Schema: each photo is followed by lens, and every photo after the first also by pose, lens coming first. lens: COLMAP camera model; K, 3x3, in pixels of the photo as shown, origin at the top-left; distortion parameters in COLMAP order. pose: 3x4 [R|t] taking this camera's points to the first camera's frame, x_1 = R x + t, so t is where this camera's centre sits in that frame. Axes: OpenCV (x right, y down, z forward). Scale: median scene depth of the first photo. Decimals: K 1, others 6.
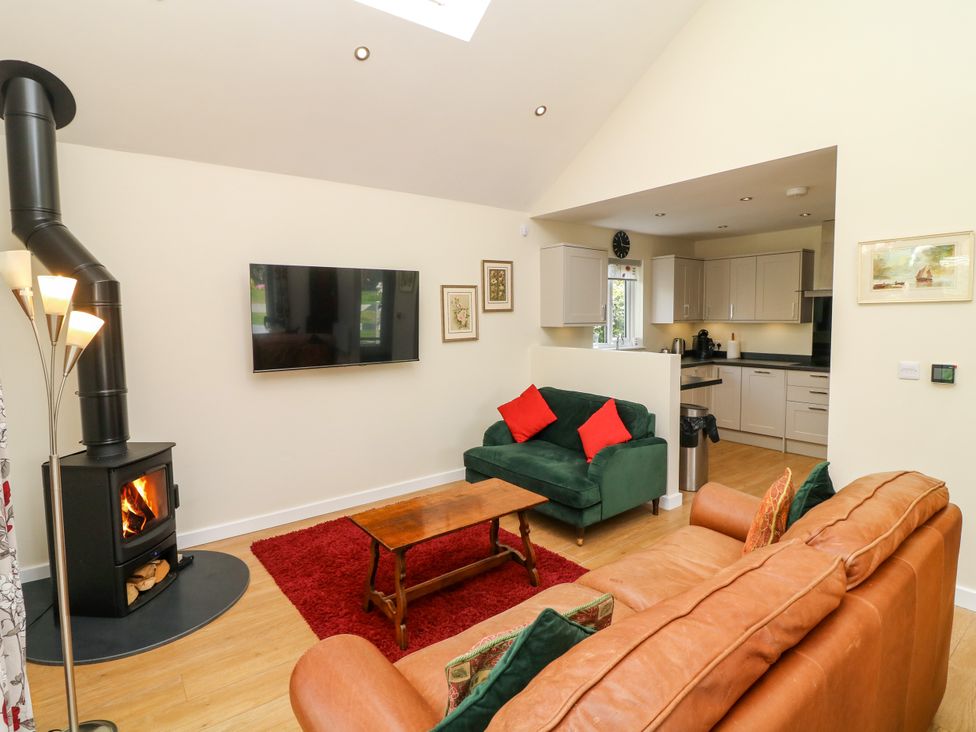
lens RADIAL K [[510.8, 0, 487.2], [0, 510.8, 357.3], [0, 0, 1]] dist [0.001063, -0.015455]
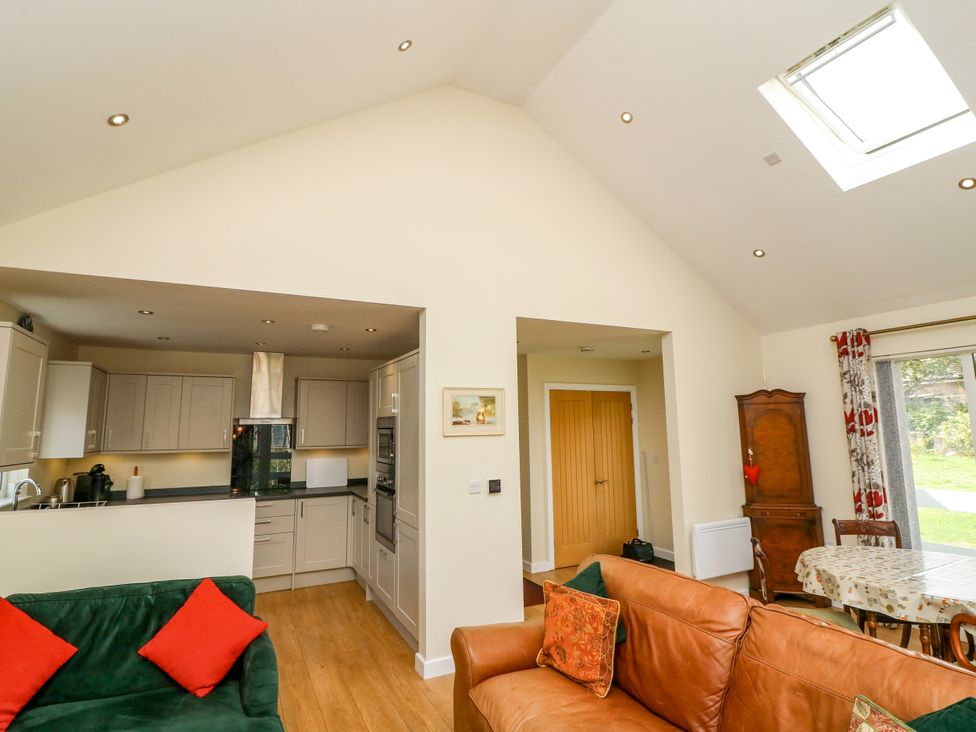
lens RADIAL K [[520.5, 0, 486.8], [0, 520.5, 355.4], [0, 0, 1]] dist [-0.000334, -0.013799]
pose [[0.188923, 0.144107, 0.971361, -0.314712], [0.087574, 0.982760, -0.162831, -0.051181], [-0.978079, 0.115828, 0.173046, 0.402684]]
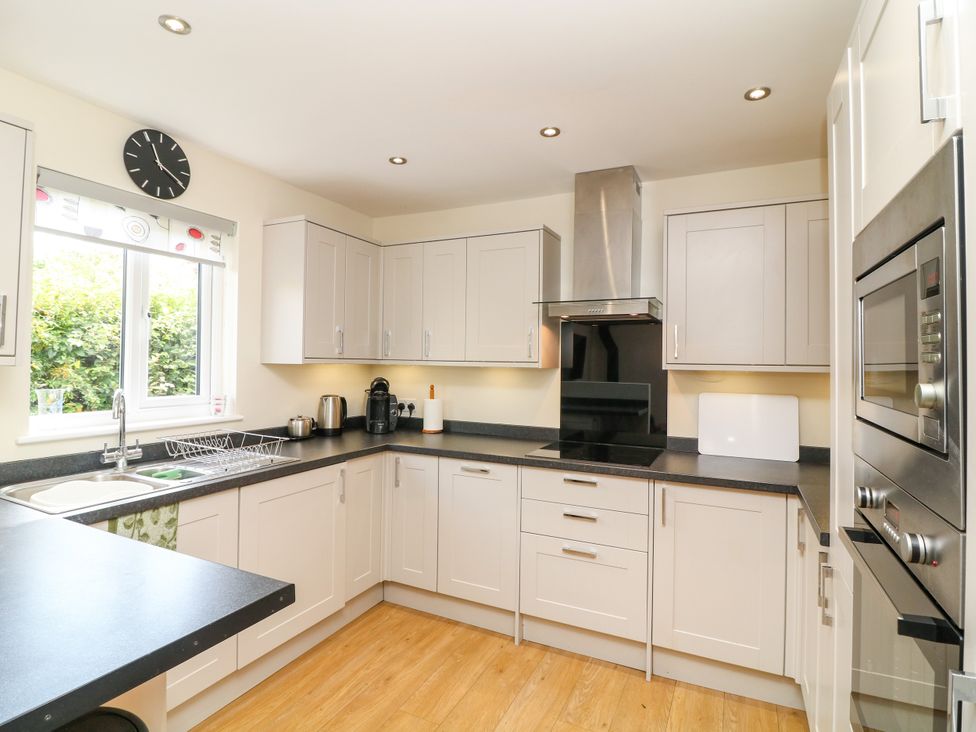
lens RADIAL K [[510.8, 0, 487.2], [0, 510.8, 357.3], [0, 0, 1]] dist [0.001063, -0.015455]
pose [[0.893034, 0.028730, 0.449071, 0.394551], [0.010724, 0.996318, -0.085067, -0.040751], [-0.449861, 0.080783, 0.889438, 0.670750]]
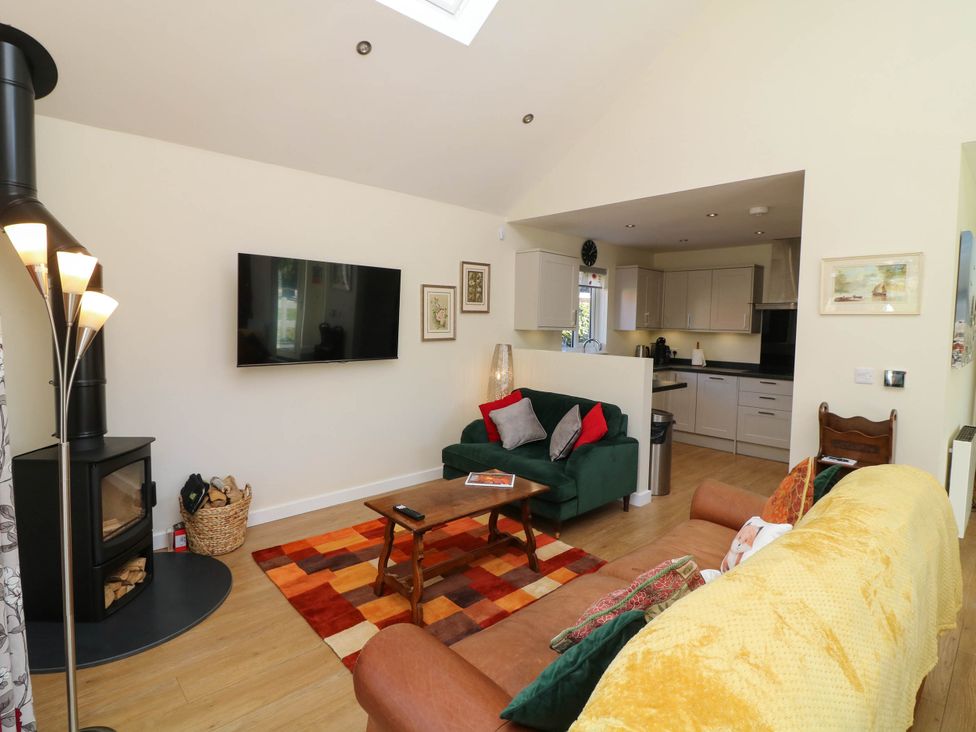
lens RADIAL K [[510.8, 0, 487.2], [0, 510.8, 357.3], [0, 0, 1]] dist [0.001063, -0.015455]
pose [[0.993625, 0.023480, 0.110265, -0.066246], [-0.022360, 0.999685, -0.011383, 0.009789], [-0.110498, 0.008844, 0.993837, -0.009058]]
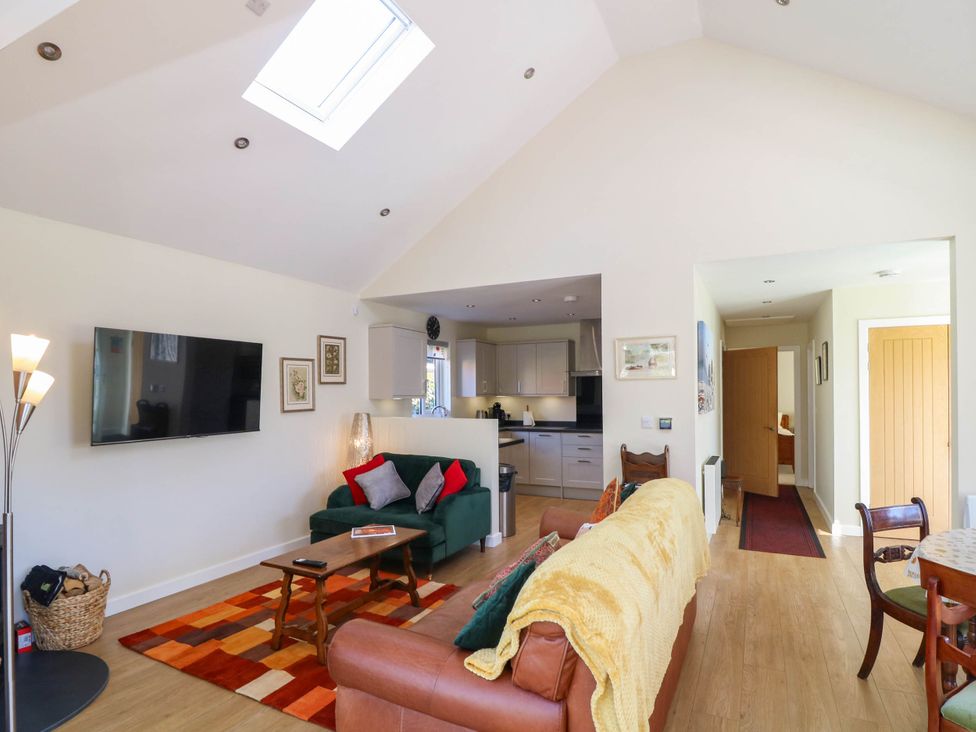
lens RADIAL K [[524.5, 0, 507.3], [0, 524.5, 396.6], [0, 0, 1]] dist [-0.027410, -0.001577]
pose [[0.887676, 0.001434, 0.460466, -0.160594], [0.034581, 0.996964, -0.069770, 0.025019], [-0.459168, 0.077857, 0.884931, -0.124467]]
